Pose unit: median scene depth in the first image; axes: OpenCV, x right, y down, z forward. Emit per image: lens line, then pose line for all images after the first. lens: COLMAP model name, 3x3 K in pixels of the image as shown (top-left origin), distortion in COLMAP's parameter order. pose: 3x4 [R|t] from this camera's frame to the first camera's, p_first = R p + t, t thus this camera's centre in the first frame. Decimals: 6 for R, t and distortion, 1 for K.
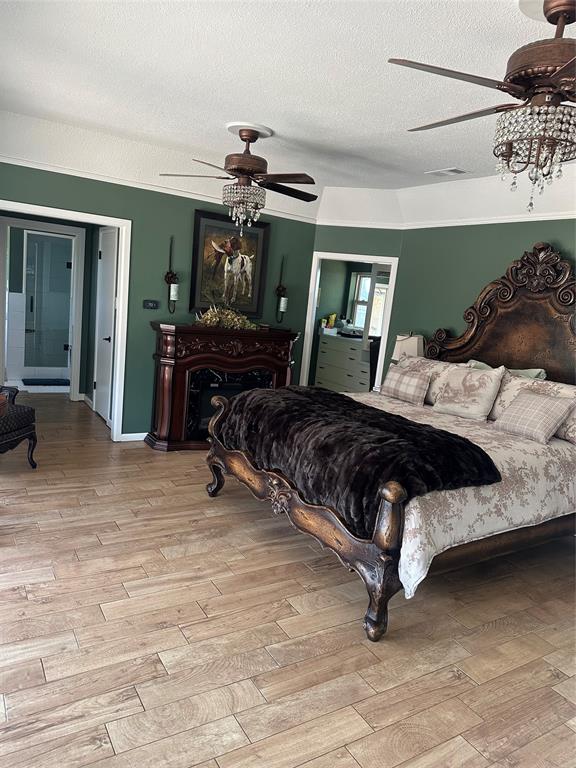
lens RADIAL K [[545.1, 0, 288.0], [0, 545.1, 384.0], [0, 0, 1]] dist [0.117733, -0.220993]
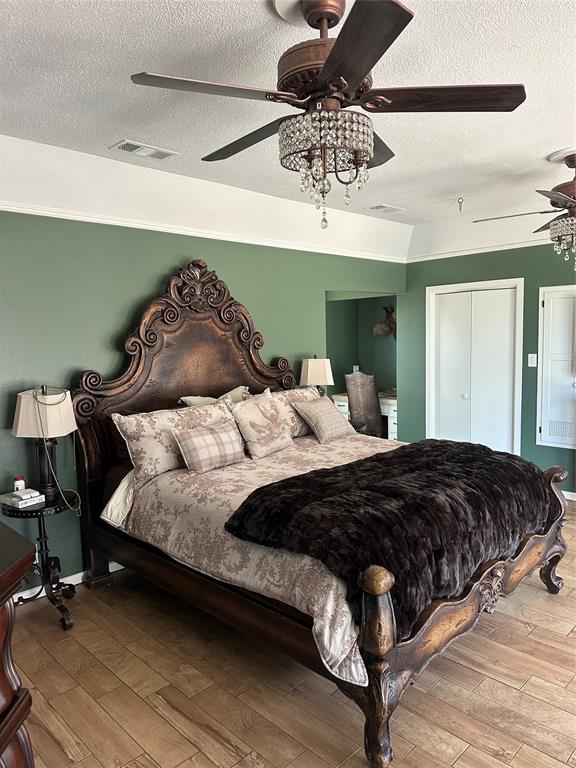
lens RADIAL K [[528.7, 0, 293.1], [0, 528.7, 387.2], [0, 0, 1]] dist [0.104342, -0.121016]
pose [[-0.237836, -0.192002, 0.952139, -0.504861], [0.164352, 0.958178, 0.234273, -0.239050], [-0.957299, 0.212205, -0.196334, 1.094108]]
